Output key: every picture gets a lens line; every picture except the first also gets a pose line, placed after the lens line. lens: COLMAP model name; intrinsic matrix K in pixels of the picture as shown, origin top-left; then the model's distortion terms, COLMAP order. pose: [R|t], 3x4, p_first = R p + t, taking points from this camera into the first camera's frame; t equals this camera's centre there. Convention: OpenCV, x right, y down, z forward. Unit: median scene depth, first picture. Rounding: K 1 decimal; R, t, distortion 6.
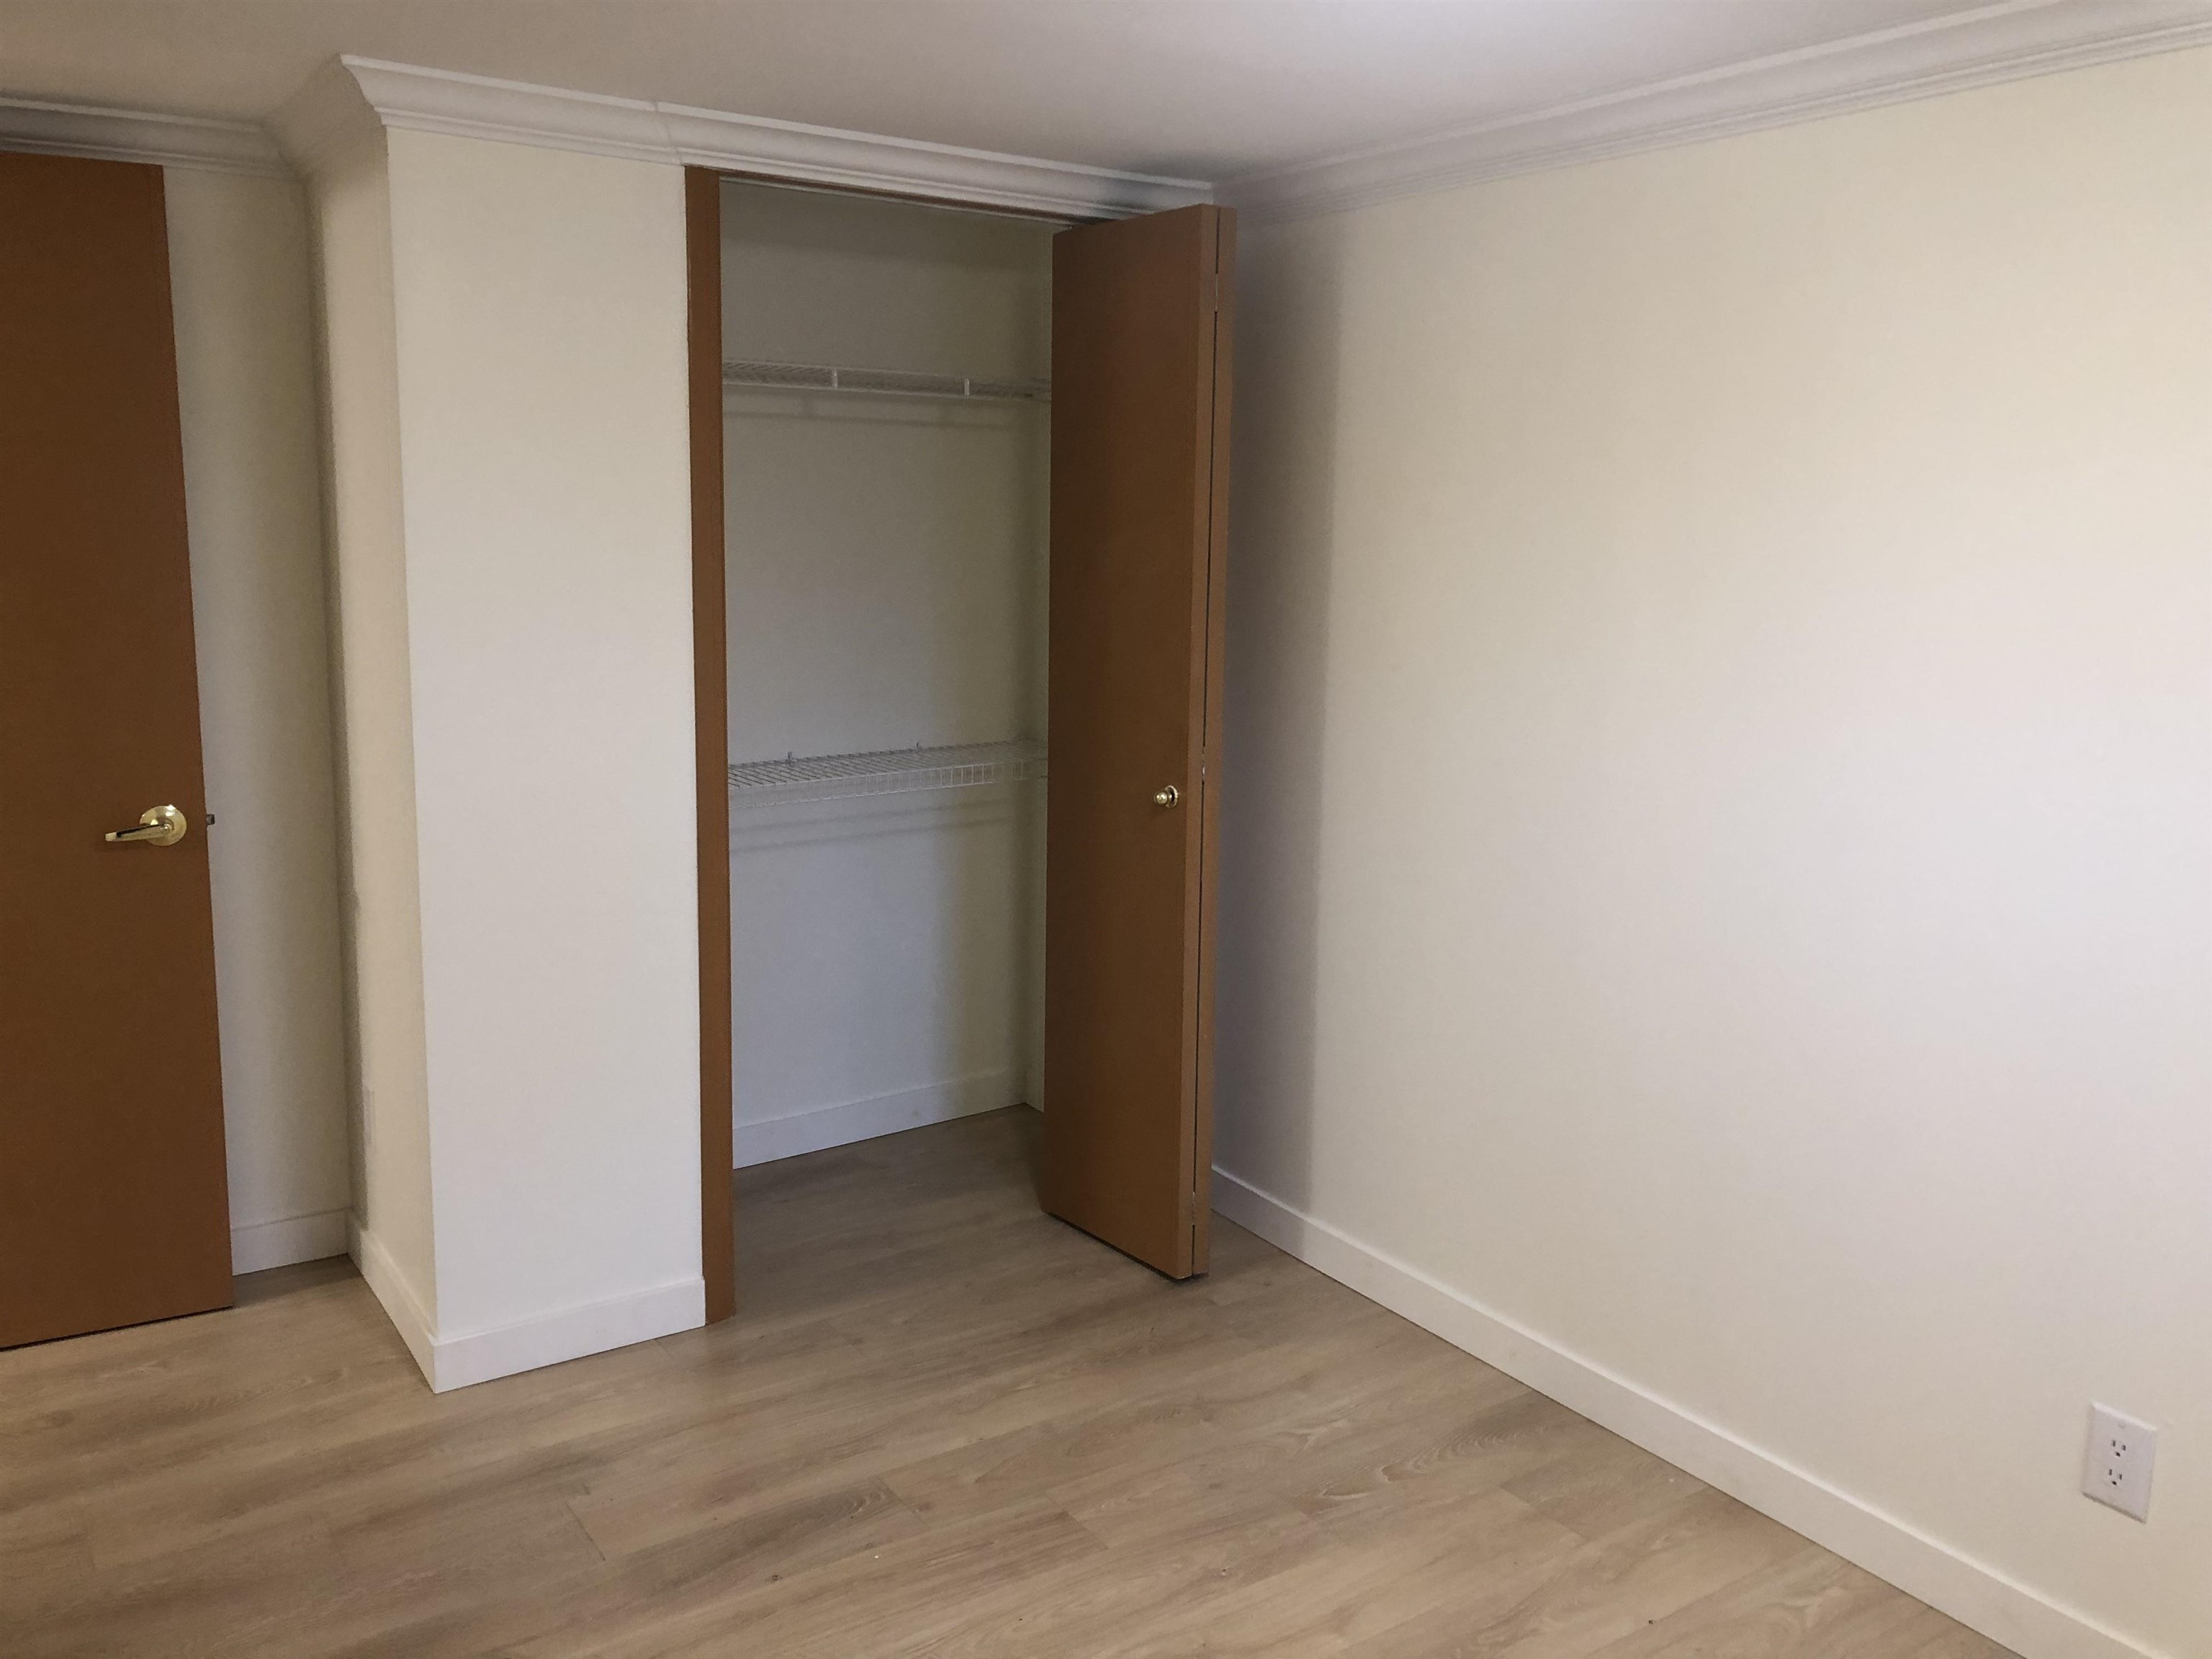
lens RADIAL K [[1798.9, 0, 1096.8], [0, 1798.9, 836.5], [0, 0, 1]] dist [0.066930, -0.048950]
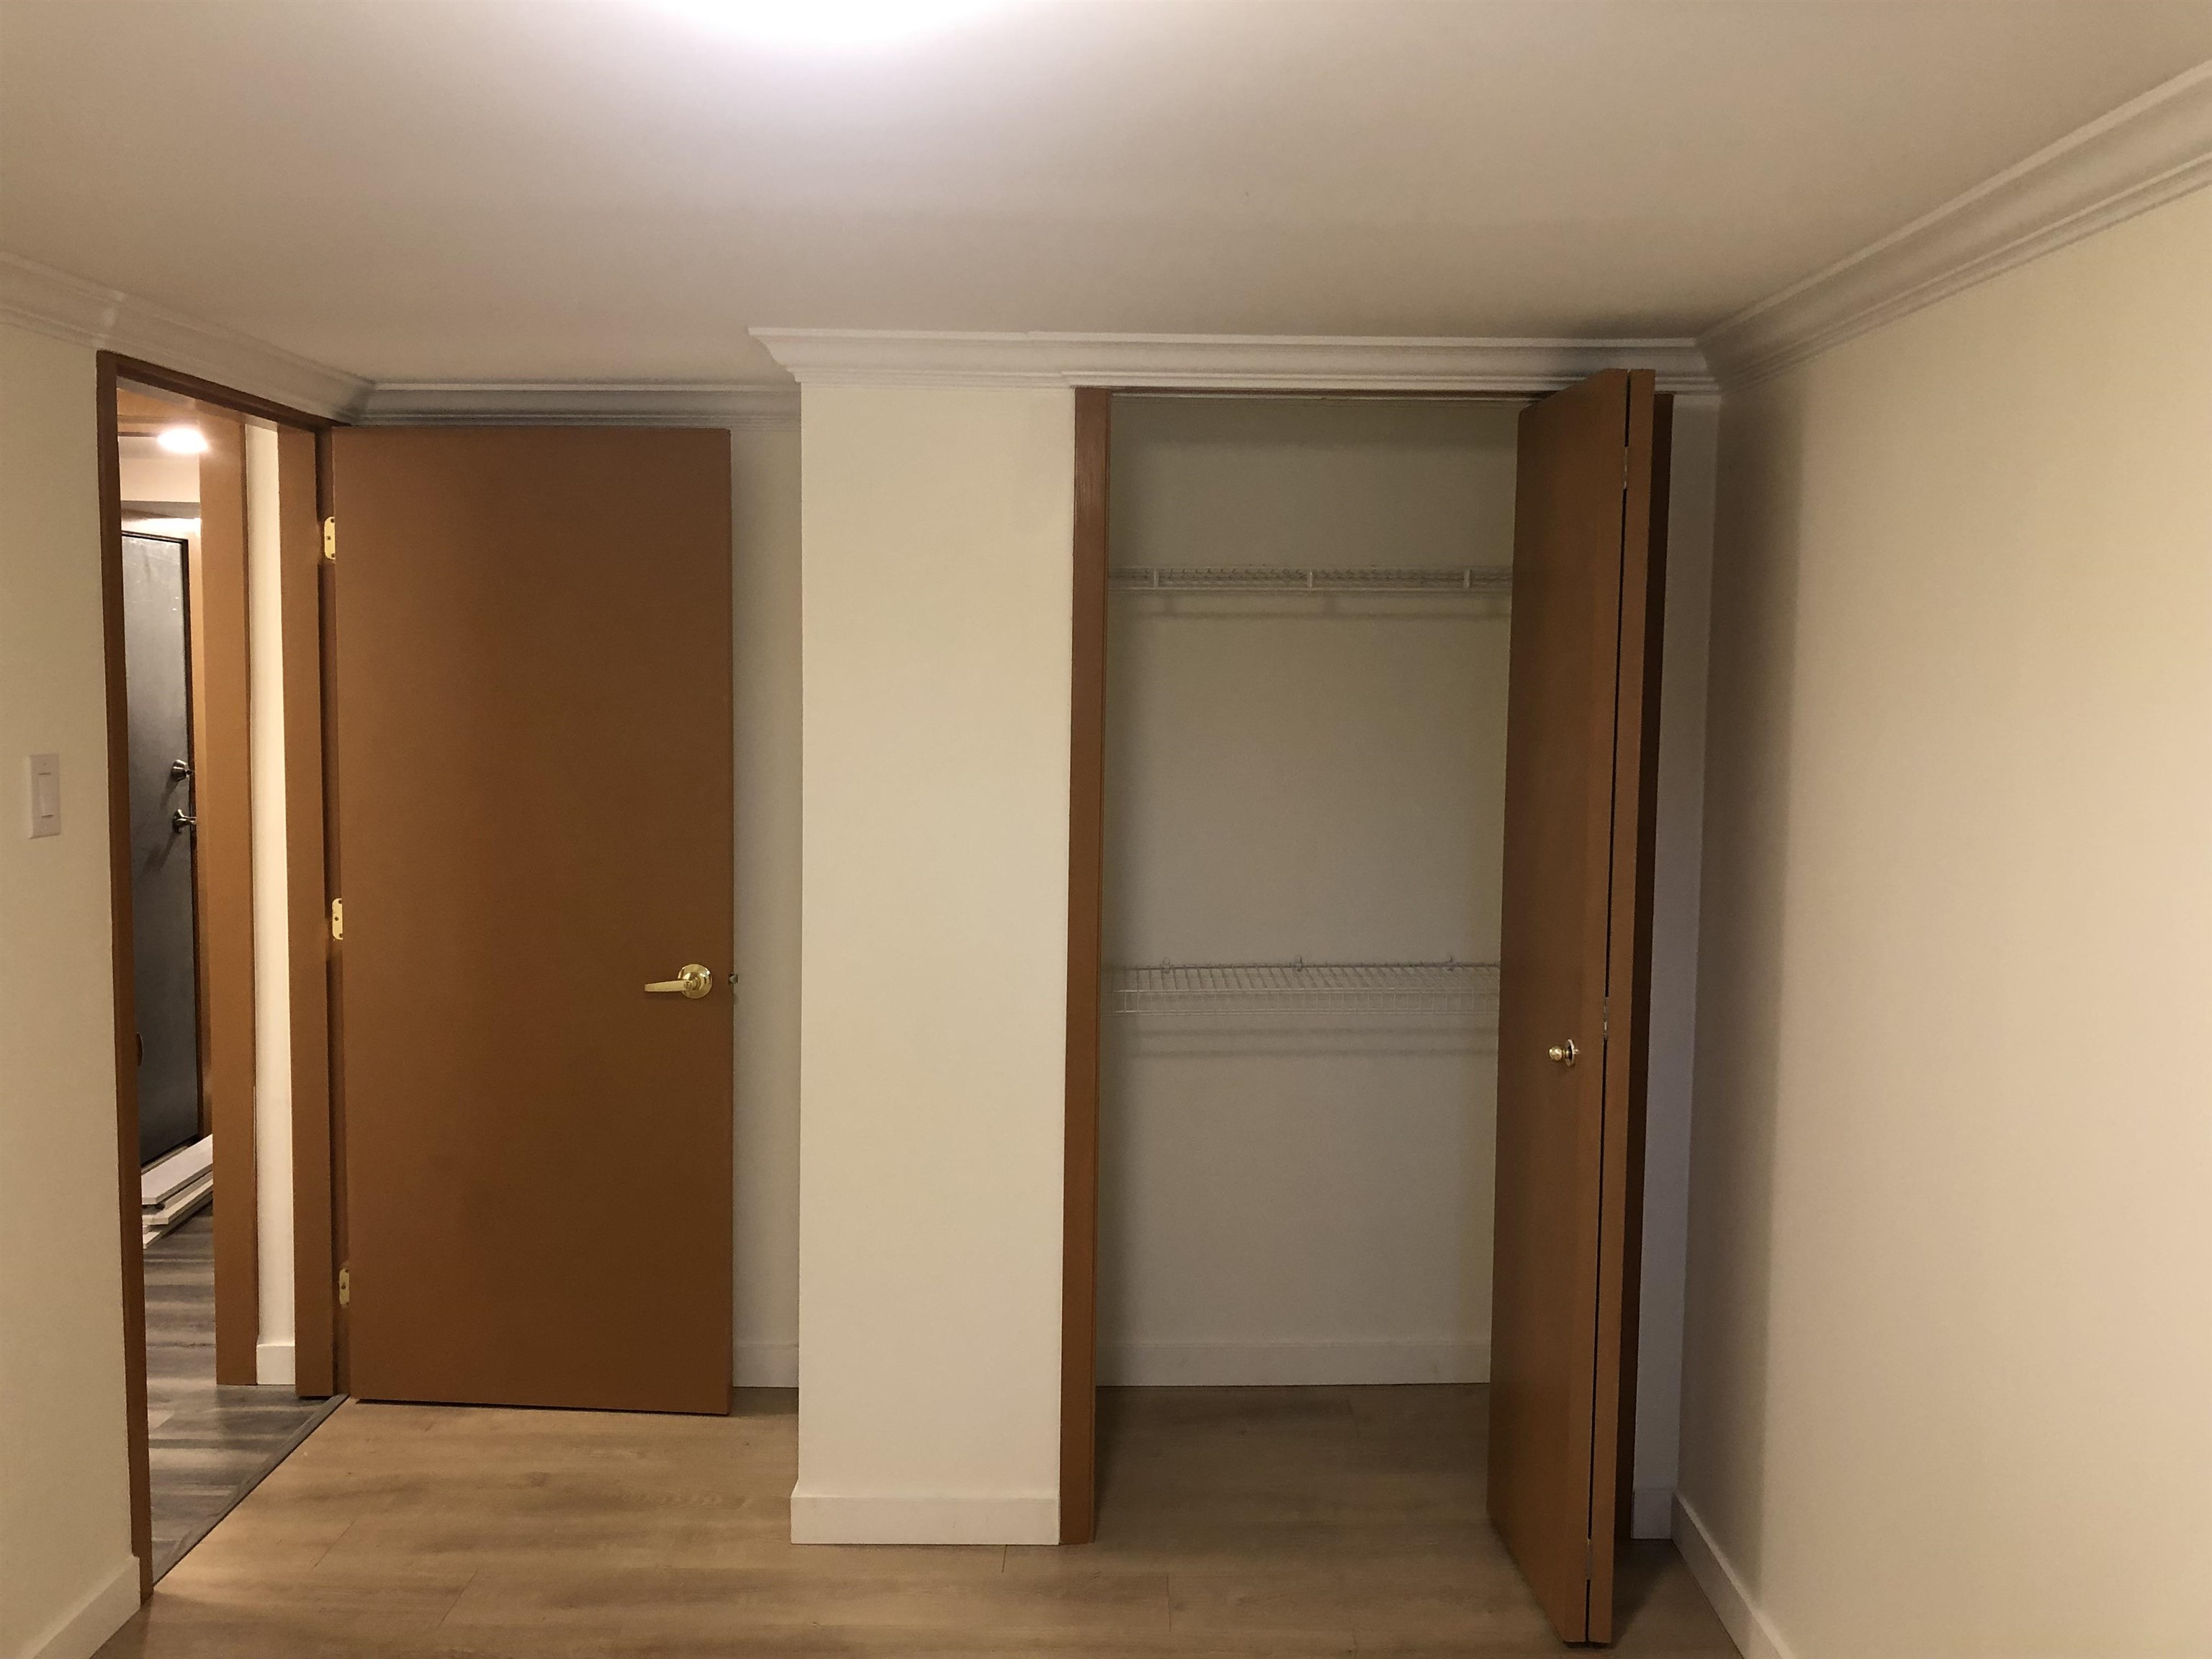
lens RADIAL K [[1798.9, 0, 1108.6], [0, 1798.9, 818.2], [0, 0, 1]] dist [0.066930, -0.048950]
pose [[0.833658, 0.039121, -0.550894, 0.336190], [-0.097617, 0.992220, -0.077262, -0.043823], [0.543585, 0.118187, 0.830992, 0.170466]]
